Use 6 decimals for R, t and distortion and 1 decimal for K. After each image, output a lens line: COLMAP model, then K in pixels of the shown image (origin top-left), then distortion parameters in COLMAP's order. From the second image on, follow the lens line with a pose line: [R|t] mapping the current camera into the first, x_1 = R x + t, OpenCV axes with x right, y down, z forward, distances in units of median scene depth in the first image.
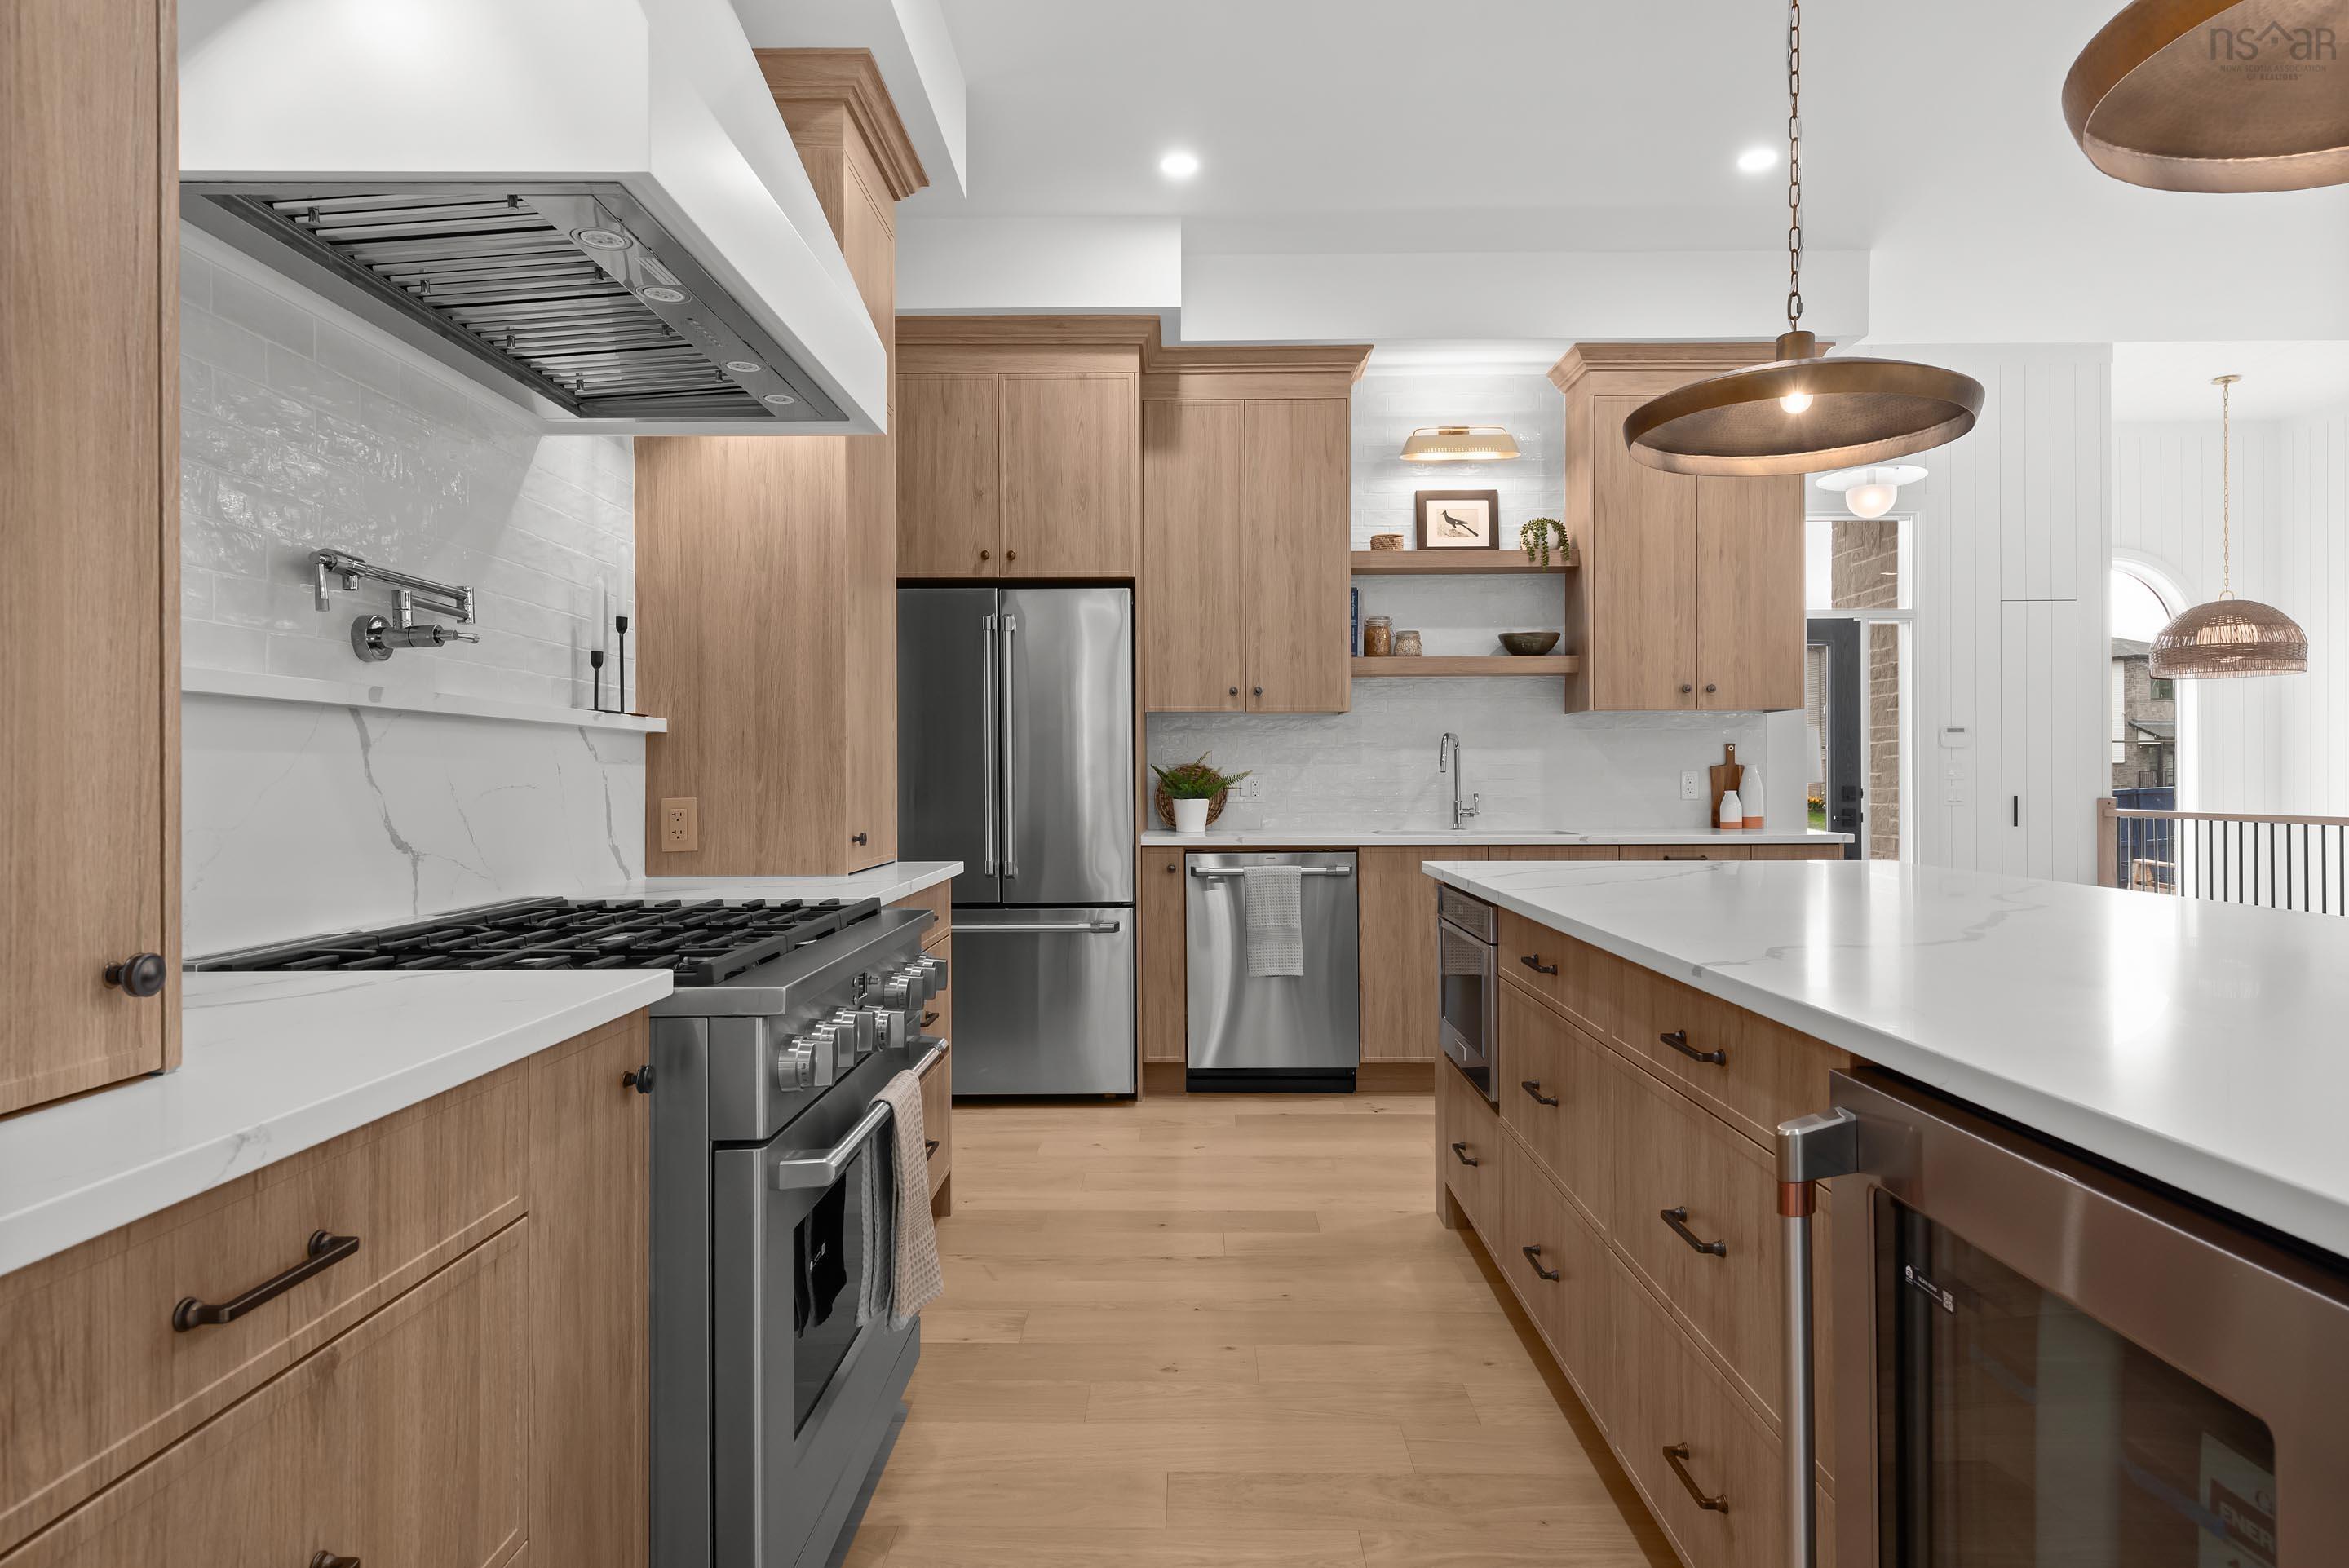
lens RADIAL K [[1344.1, 0, 1179.4], [0, 1344.1, 776.3], [0, 0, 1]] dist [0.028498, -0.000661]
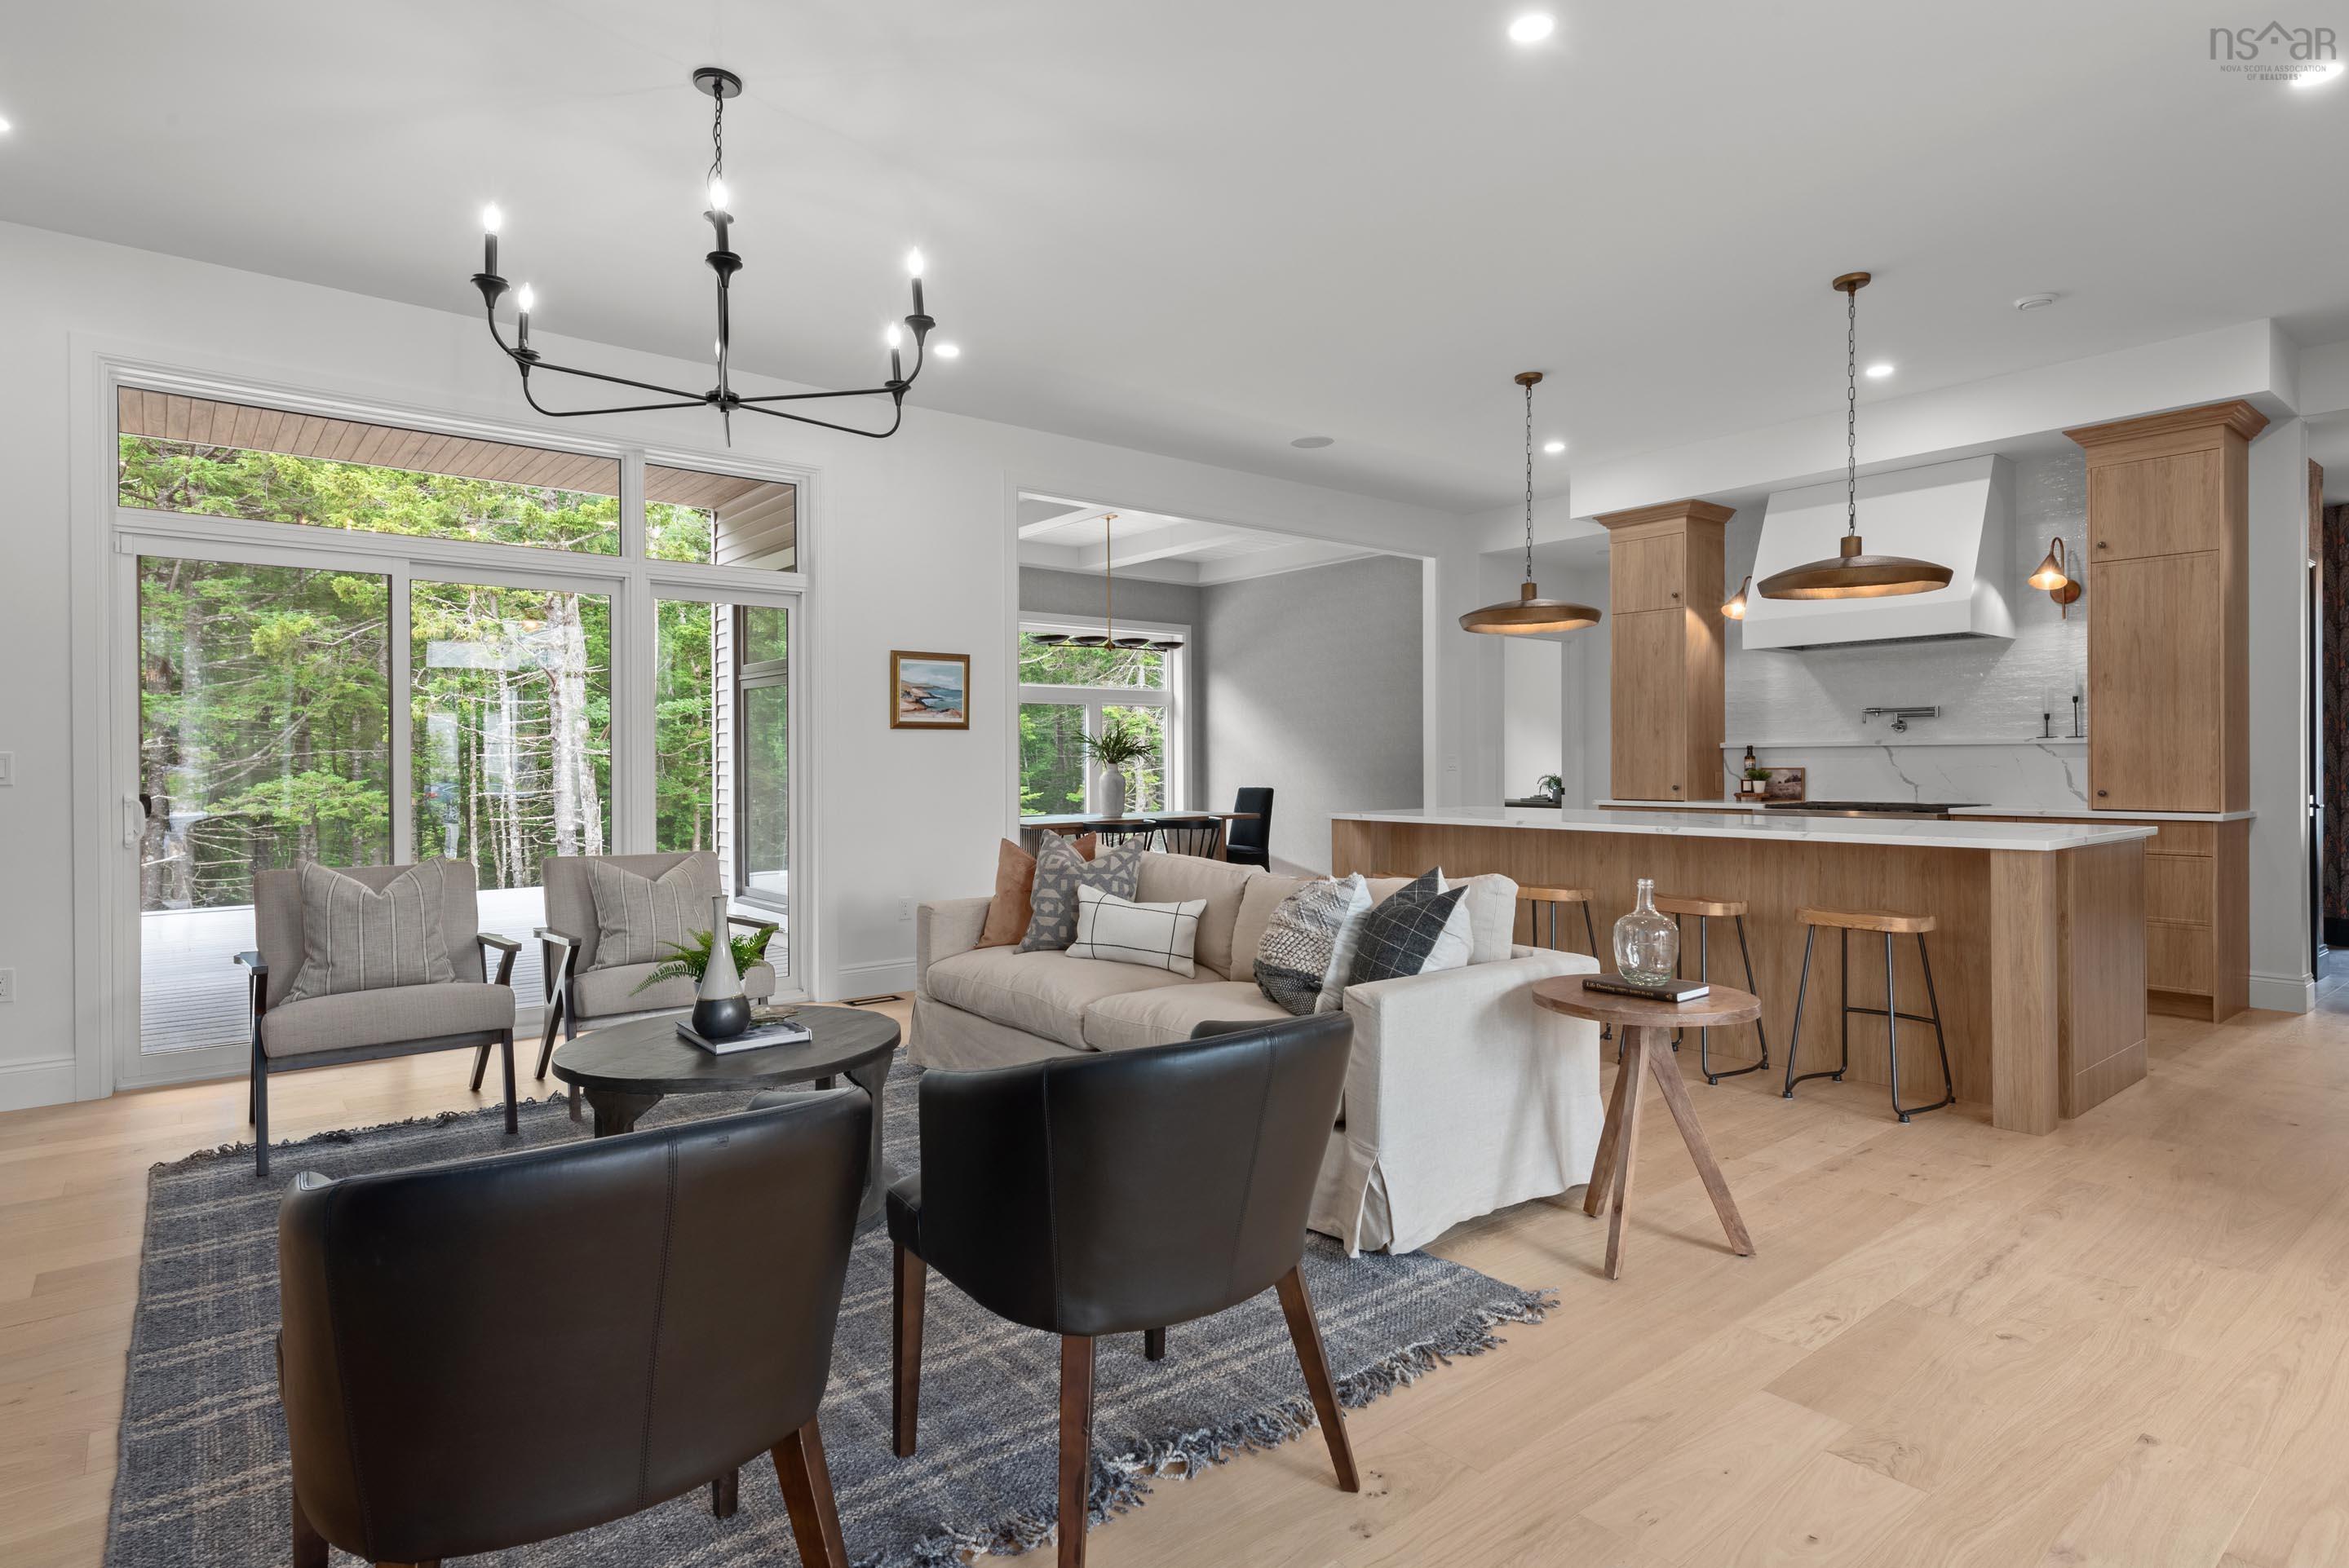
lens RADIAL K [[1220.3, 0, 1177.8], [0, 1220.3, 764.2], [0, 0, 1]] dist [0.023448, -0.010177]
pose [[-0.768961, 0.008208, -0.639244, 1.257461], [0.008232, 0.999962, 0.002938, -0.009640], [0.639243, -0.003004, -0.768999, 0.944221]]
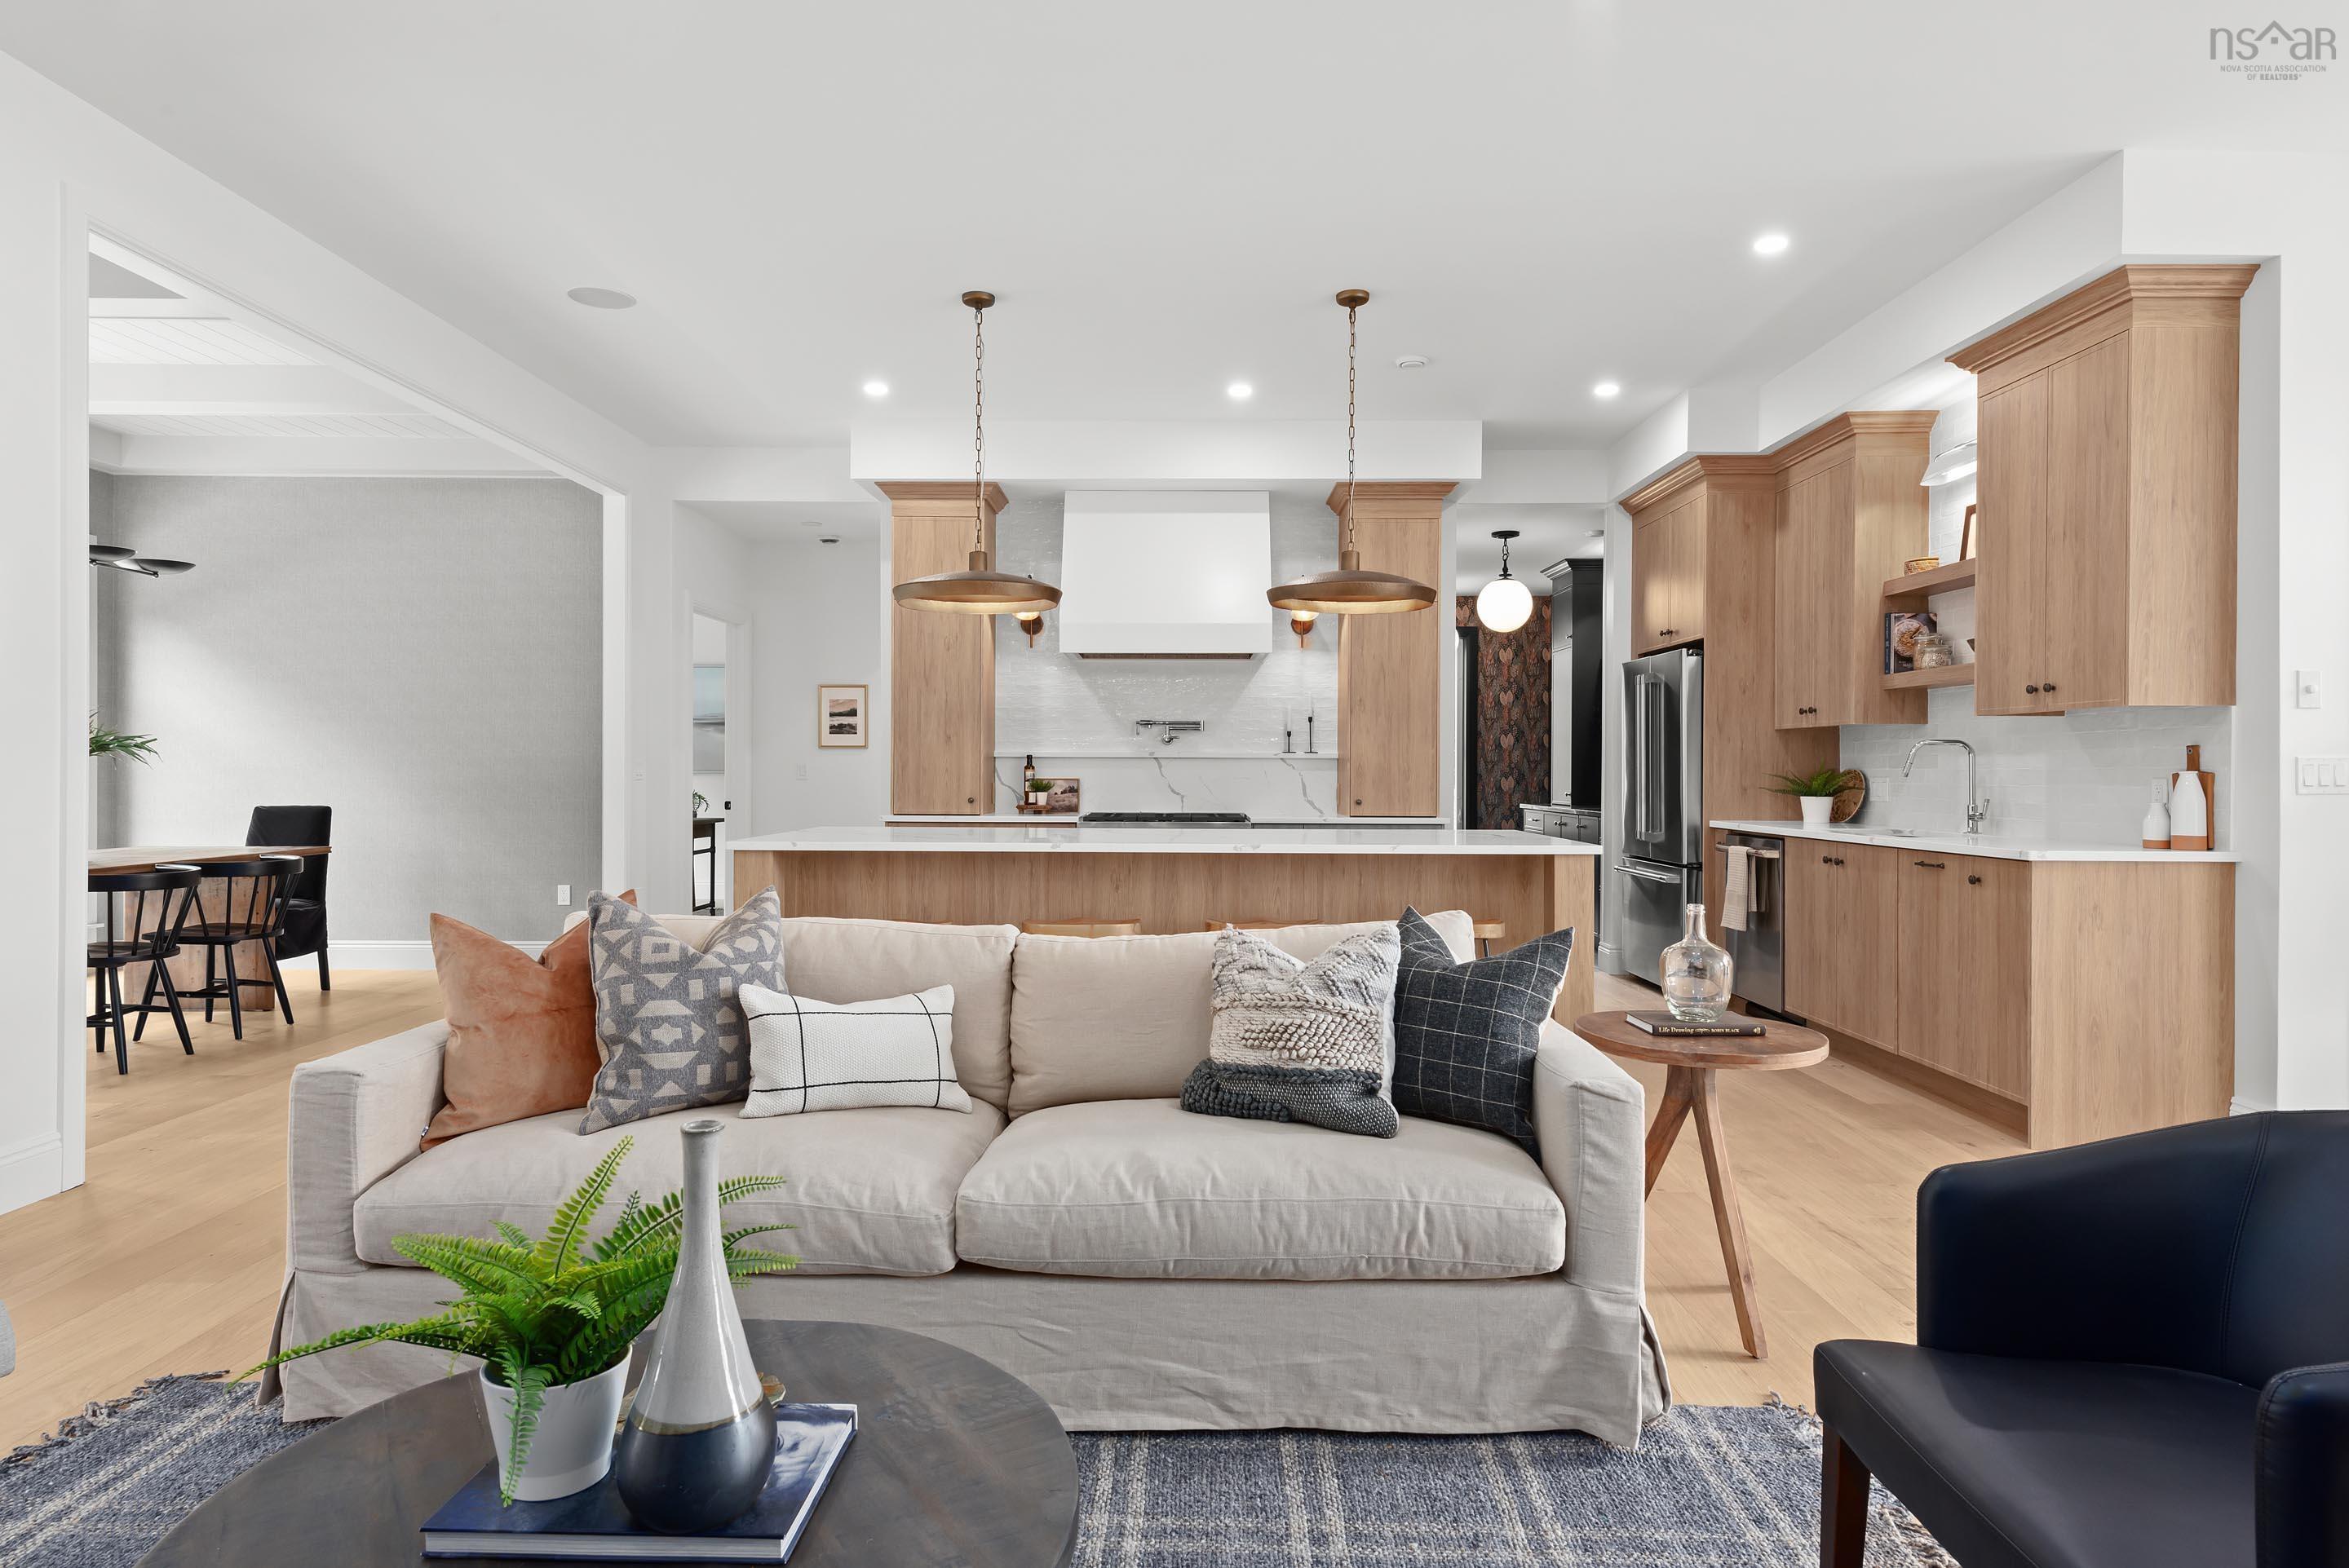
lens RADIAL K [[1329.0, 0, 1174.2], [0, 1329.0, 771.0], [0, 0, 1]] dist [0.028778, -0.016330]
pose [[0.001564, 0.003810, -0.999992, 1.287995], [-0.003298, 0.999987, 0.003805, -0.010075], [0.999993, 0.003292, 0.001576, 0.409605]]
